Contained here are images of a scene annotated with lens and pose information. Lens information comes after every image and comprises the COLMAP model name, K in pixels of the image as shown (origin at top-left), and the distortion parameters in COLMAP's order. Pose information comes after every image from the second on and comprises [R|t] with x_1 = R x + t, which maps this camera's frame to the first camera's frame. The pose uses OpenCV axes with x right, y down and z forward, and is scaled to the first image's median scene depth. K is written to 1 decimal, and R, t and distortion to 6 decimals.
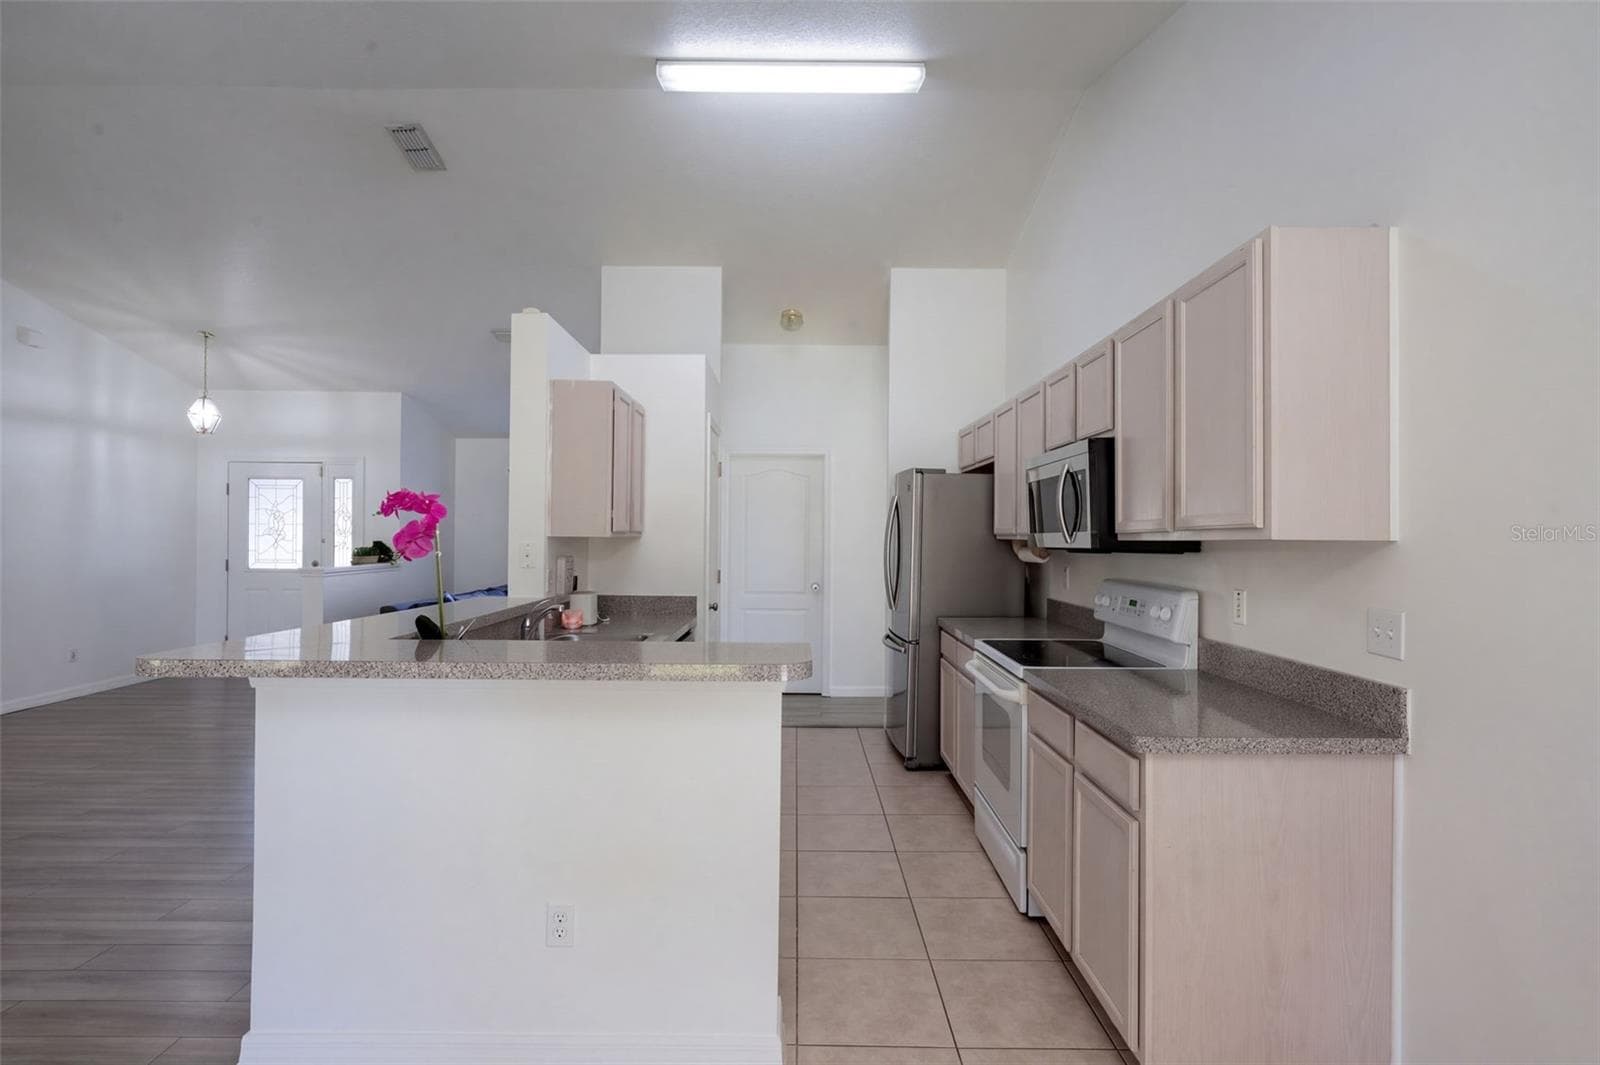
lens RADIAL K [[722.3, 0, 800.0], [0, 722.3, 532.5], [0, 0, 1]] dist [-0.000428, 0.000071]
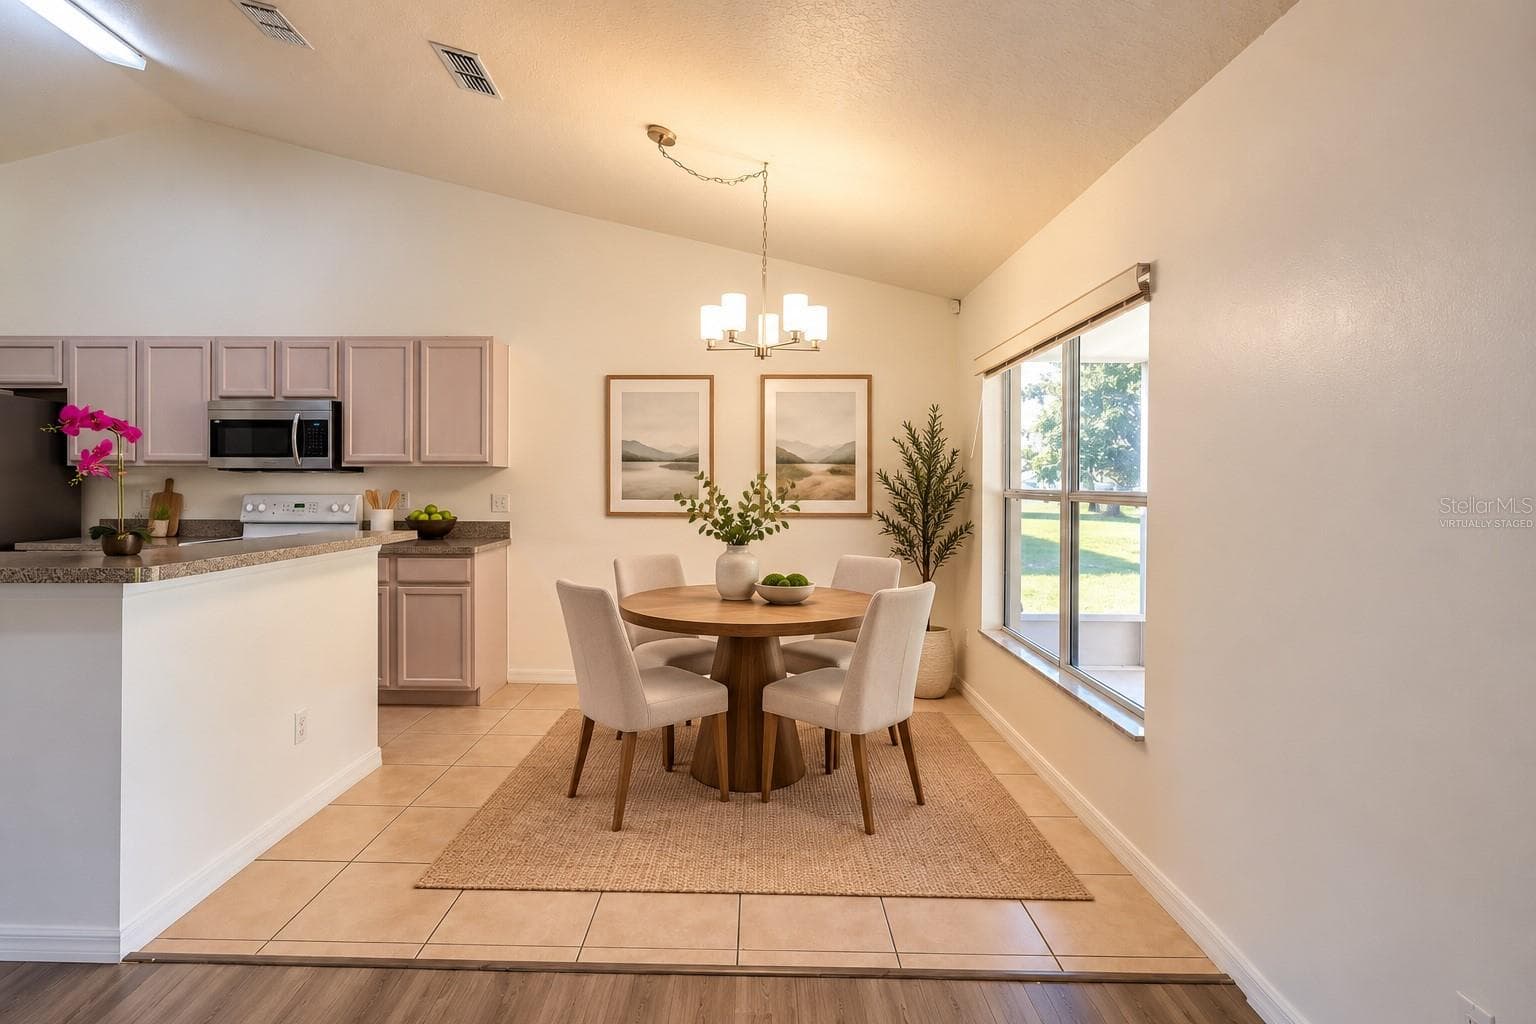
lens RADIAL K [[735.9, 0, 760.9], [0, 735.9, 483.0], [0, 0, 1]] dist [-0.000736, -0.000050]
pose [[-0.026838, -0.013800, 0.999545, -0.635011], [-0.014380, 0.999807, 0.013418, 0.008035], [-0.999536, -0.014013, -0.027032, 0.043747]]
